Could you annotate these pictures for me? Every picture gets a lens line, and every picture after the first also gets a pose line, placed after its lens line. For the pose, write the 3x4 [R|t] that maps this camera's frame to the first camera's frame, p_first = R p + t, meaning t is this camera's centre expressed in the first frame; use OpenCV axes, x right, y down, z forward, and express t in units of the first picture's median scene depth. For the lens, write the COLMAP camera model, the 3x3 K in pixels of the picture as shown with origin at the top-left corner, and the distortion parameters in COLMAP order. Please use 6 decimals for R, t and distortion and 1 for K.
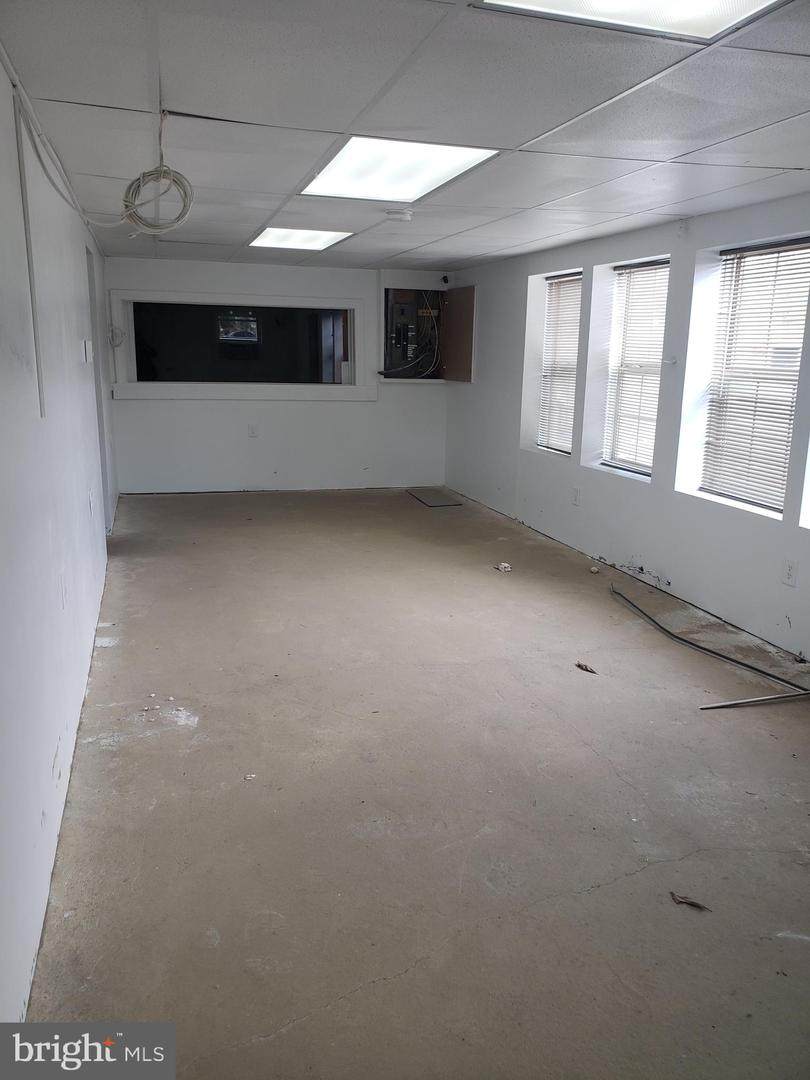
lens RADIAL K [[819.4, 0, 405.0], [0, 819.4, 540.0], [0, 0, 1]] dist [0.087590, 0.000764]
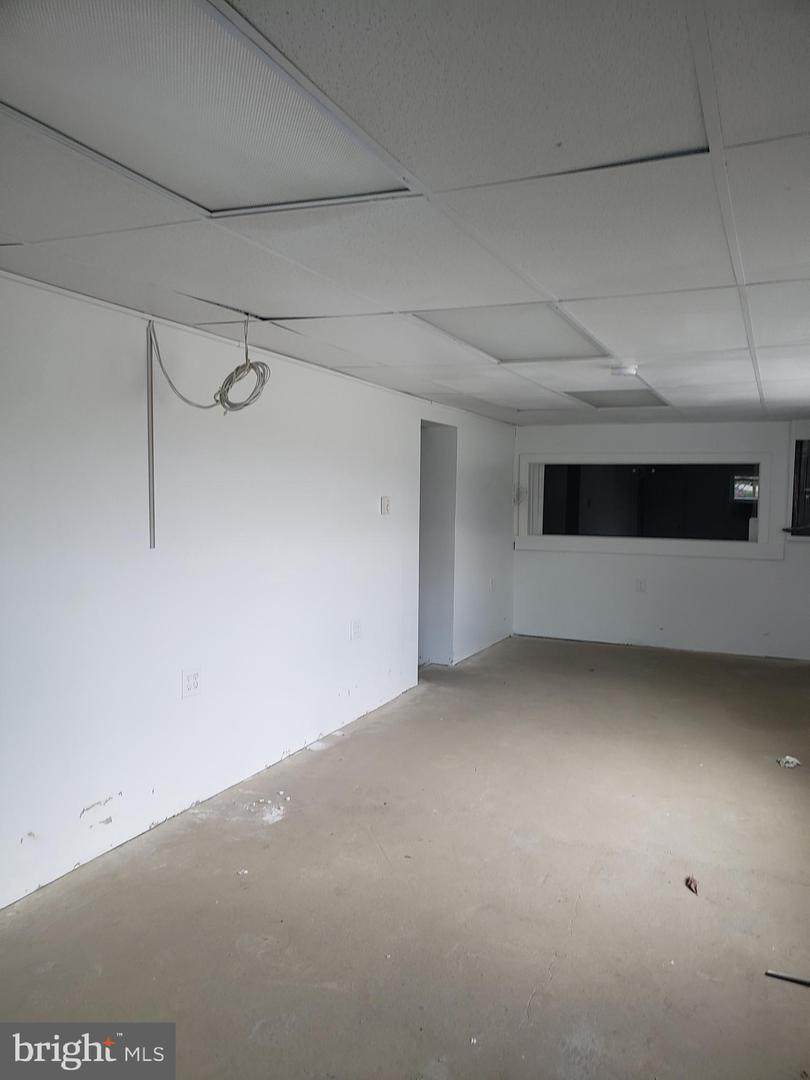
lens RADIAL K [[814.8, 0, 405.0], [0, 814.8, 540.0], [0, 0, 1]] dist [0.029578, 0.001650]
pose [[0.784416, 0.029082, -0.619553, 0.395101], [-0.145261, 0.979732, -0.137927, -0.017851], [0.602985, 0.198189, 0.772742, 0.122392]]
